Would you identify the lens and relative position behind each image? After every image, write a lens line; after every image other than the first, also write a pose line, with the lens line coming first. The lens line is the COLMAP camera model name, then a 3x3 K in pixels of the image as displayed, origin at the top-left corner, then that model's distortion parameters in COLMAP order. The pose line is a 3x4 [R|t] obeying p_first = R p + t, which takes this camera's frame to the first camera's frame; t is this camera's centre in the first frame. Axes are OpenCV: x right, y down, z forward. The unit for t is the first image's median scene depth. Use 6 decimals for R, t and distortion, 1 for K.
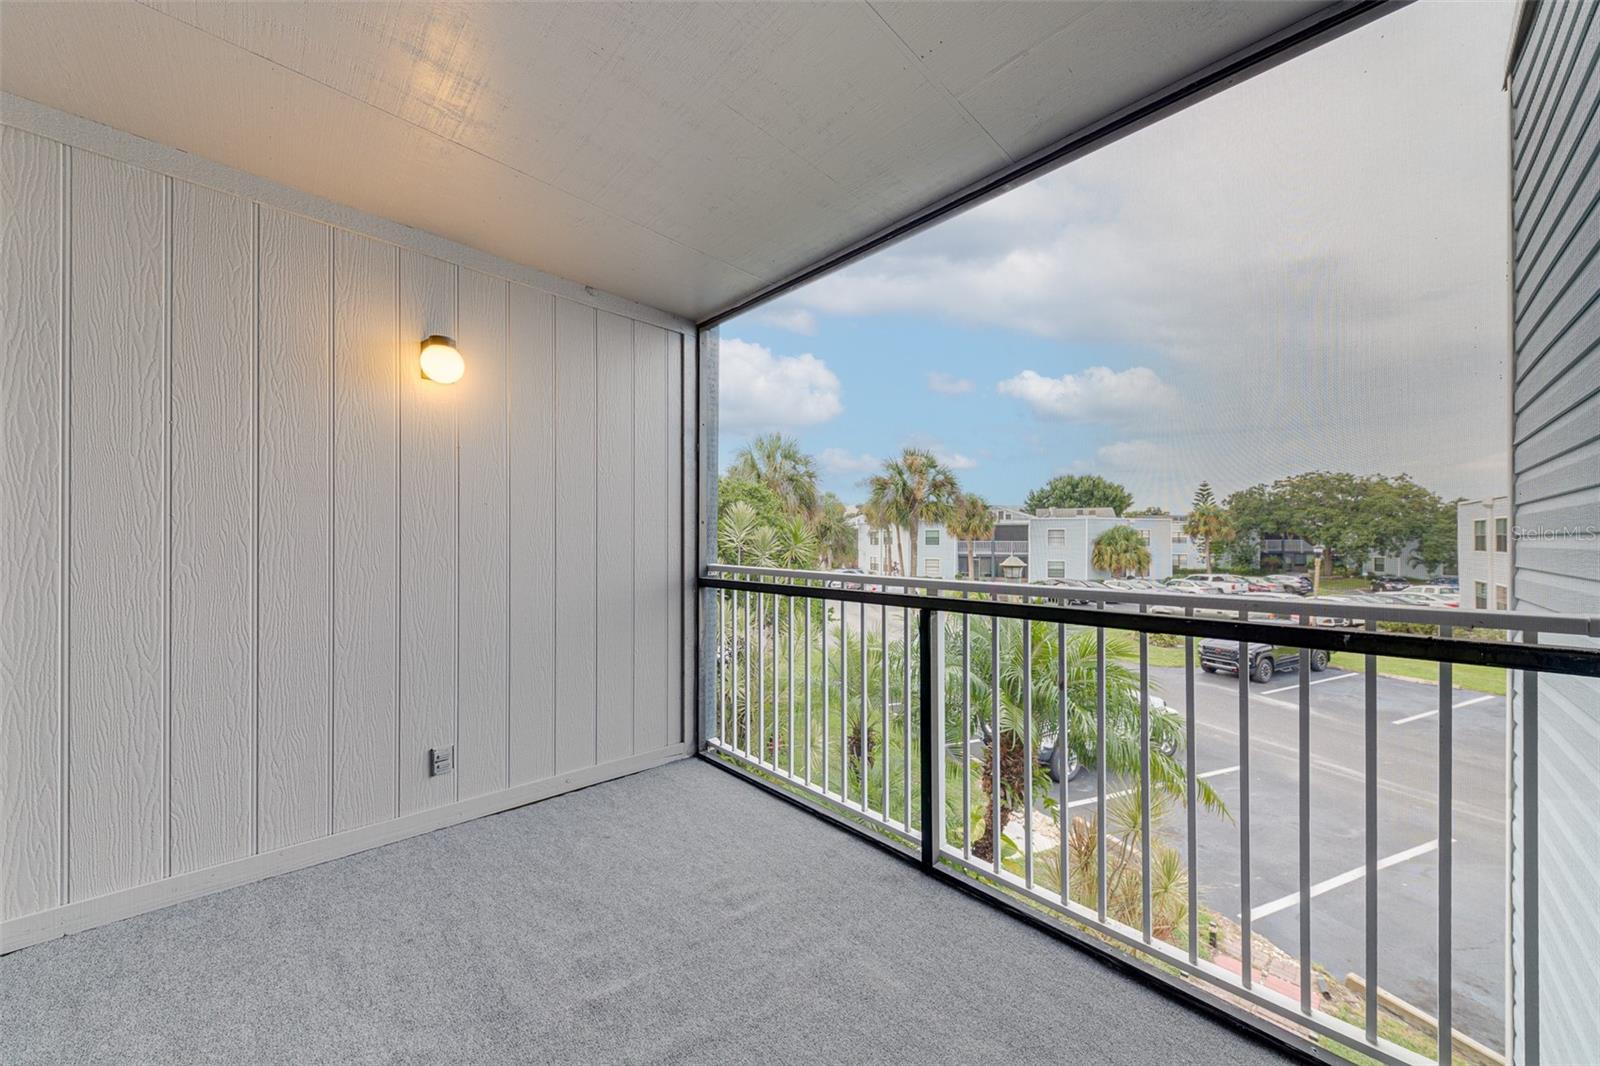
lens RADIAL K [[550.1, 0, 806.6], [0, 550.1, 536.3], [0, 0, 1]] dist [0.014323, -0.006336]
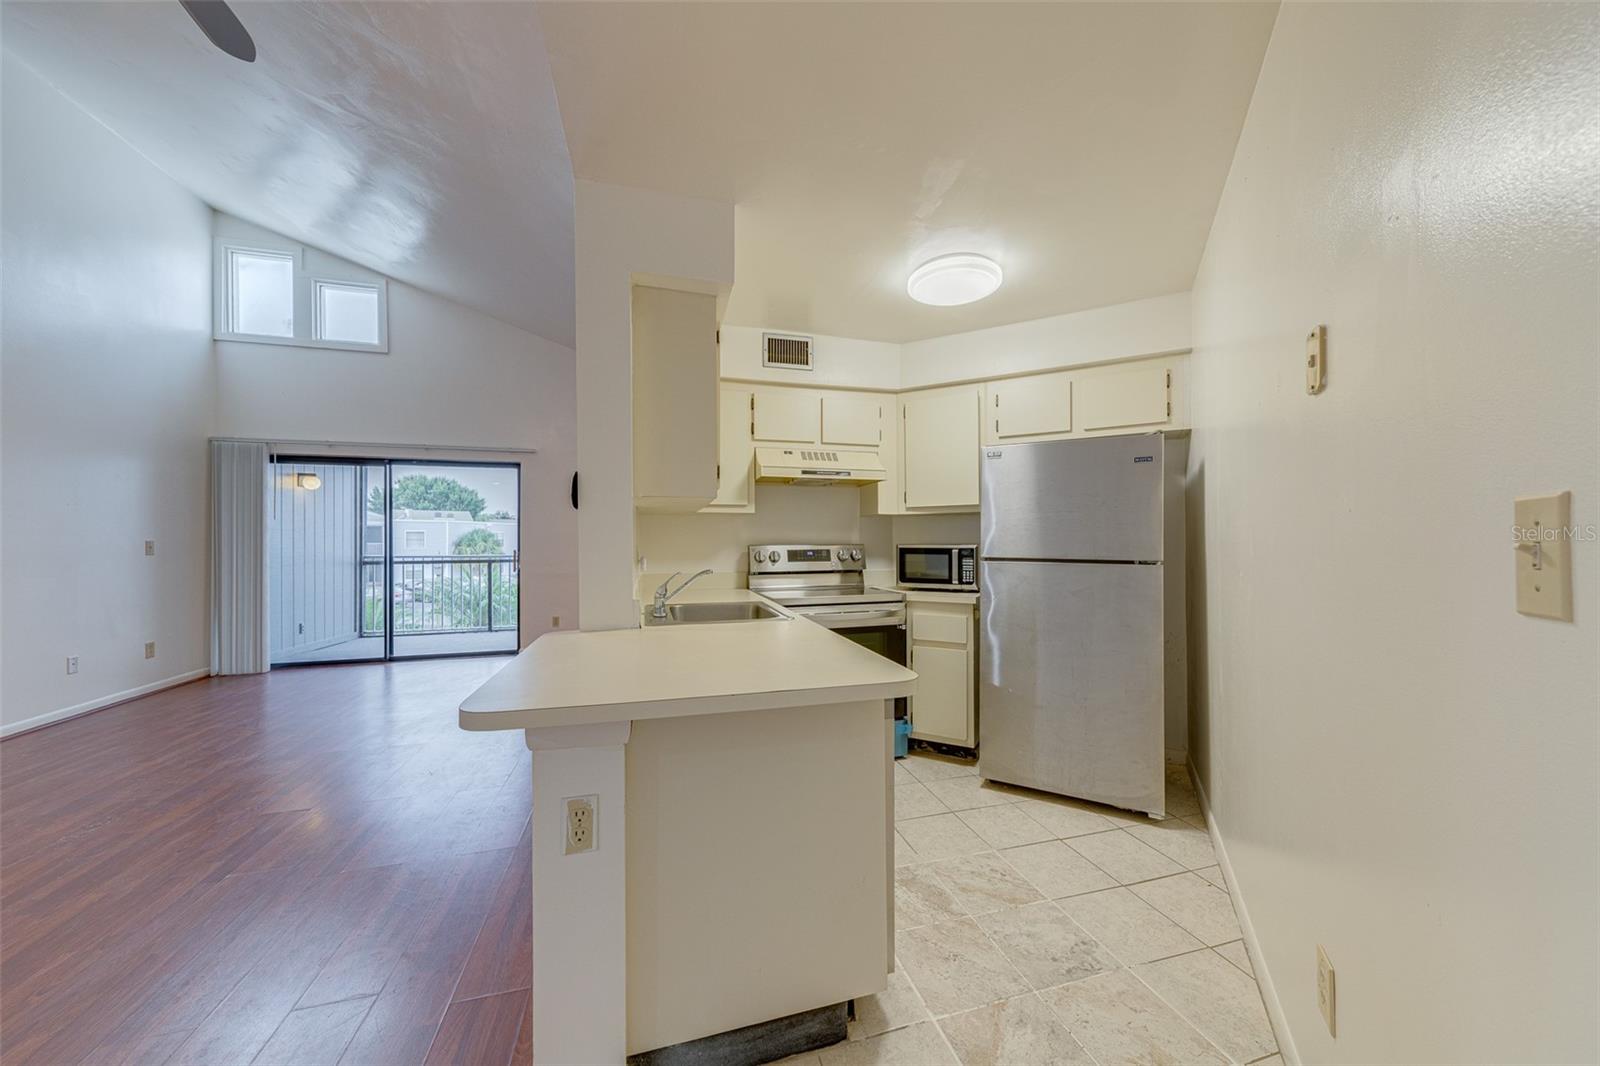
lens RADIAL K [[550.1, 0, 806.6], [0, 550.1, 536.3], [0, 0, 1]] dist [0.014323, -0.006336]
pose [[0.481313, 0.004567, 0.876537, -0.080730], [-0.002732, 0.999989, -0.003710, -0.001284], [-0.876545, -0.000609, 0.481320, -0.105146]]
